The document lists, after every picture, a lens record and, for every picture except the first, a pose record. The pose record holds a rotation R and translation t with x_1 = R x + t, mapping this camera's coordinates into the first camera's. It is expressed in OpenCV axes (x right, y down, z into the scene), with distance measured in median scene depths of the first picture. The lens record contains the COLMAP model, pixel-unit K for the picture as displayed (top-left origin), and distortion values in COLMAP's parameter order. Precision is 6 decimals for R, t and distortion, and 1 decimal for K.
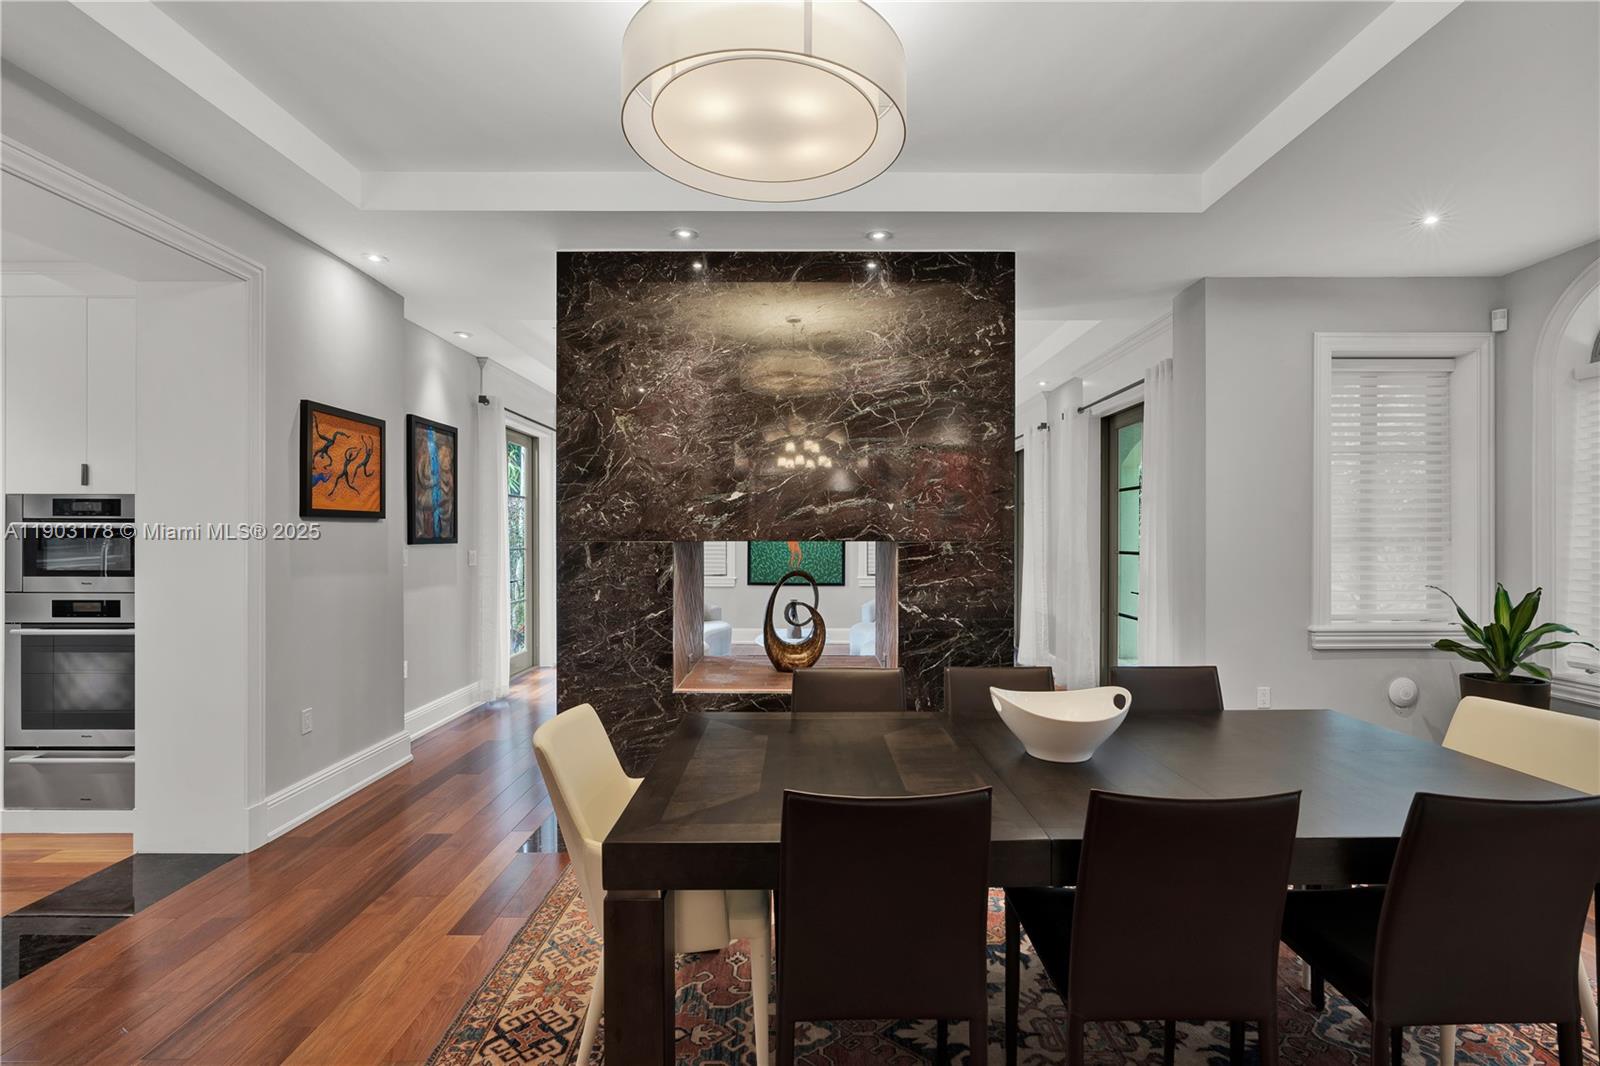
lens RADIAL K [[732.1, 0, 809.7], [0, 732.1, 538.7], [0, 0, 1]] dist [-0.002521, 0.000285]
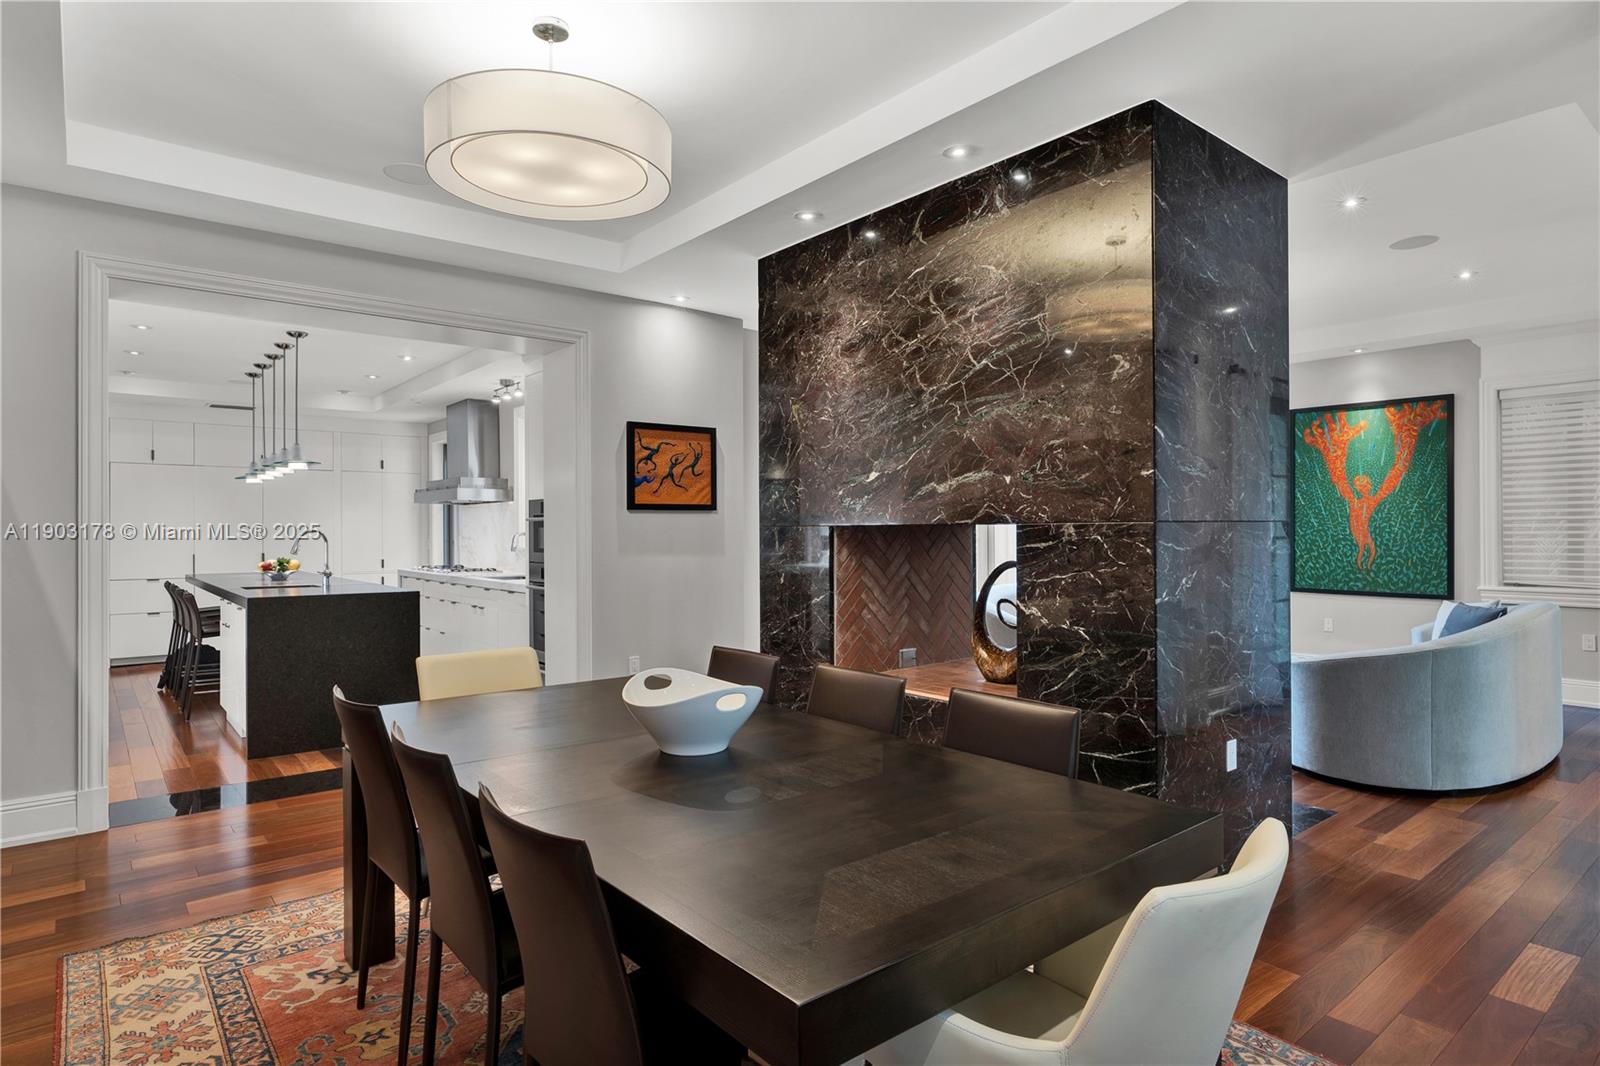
lens RADIAL K [[891.1, 0, 808.4], [0, 891.1, 532.5], [0, 0, 1]] dist [-0.002233, 0.001096]
pose [[0.632125, -0.003728, -0.774858, 0.722960], [0.004088, 0.999991, -0.001476, 0.013760], [0.774856, -0.002235, 0.632134, 0.221834]]
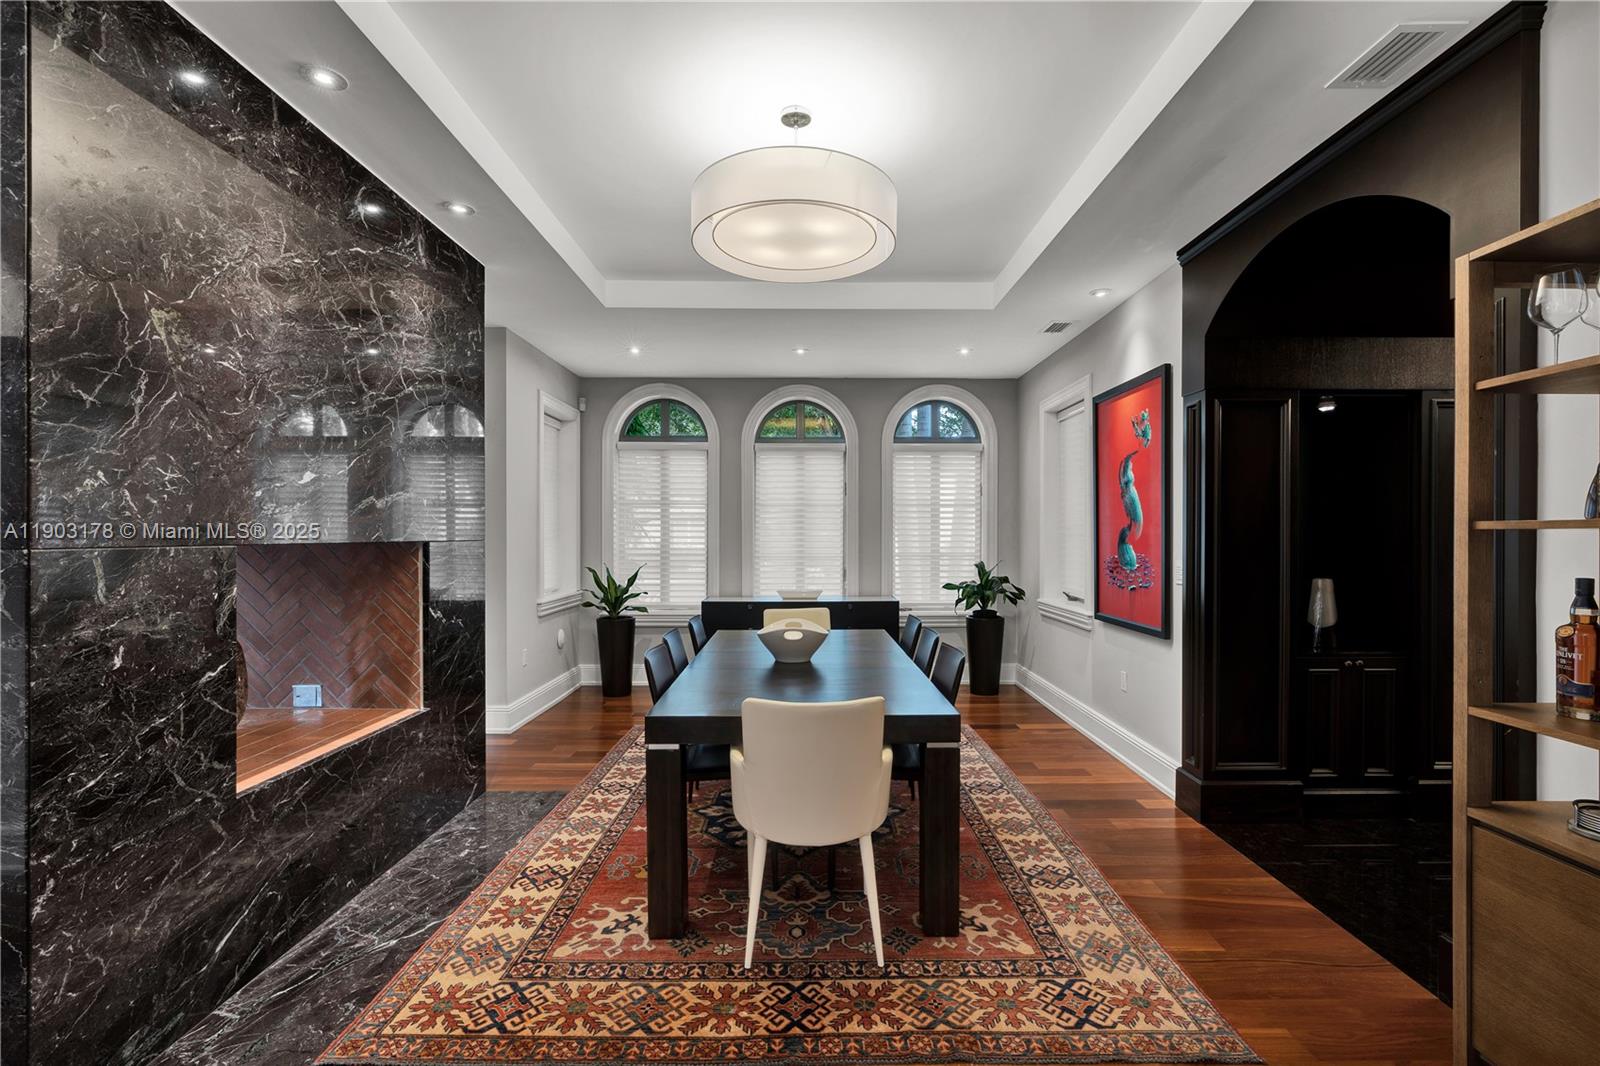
lens RADIAL K [[732.1, 0, 809.4], [0, 732.1, 534.9], [0, 0, 1]] dist [-0.002521, 0.000285]
pose [[-0.003835, -0.002441, 0.999990, -0.785933], [-0.000275, 0.999997, 0.002440, -0.006793], [-0.999993, -0.000266, -0.003836, 0.534098]]
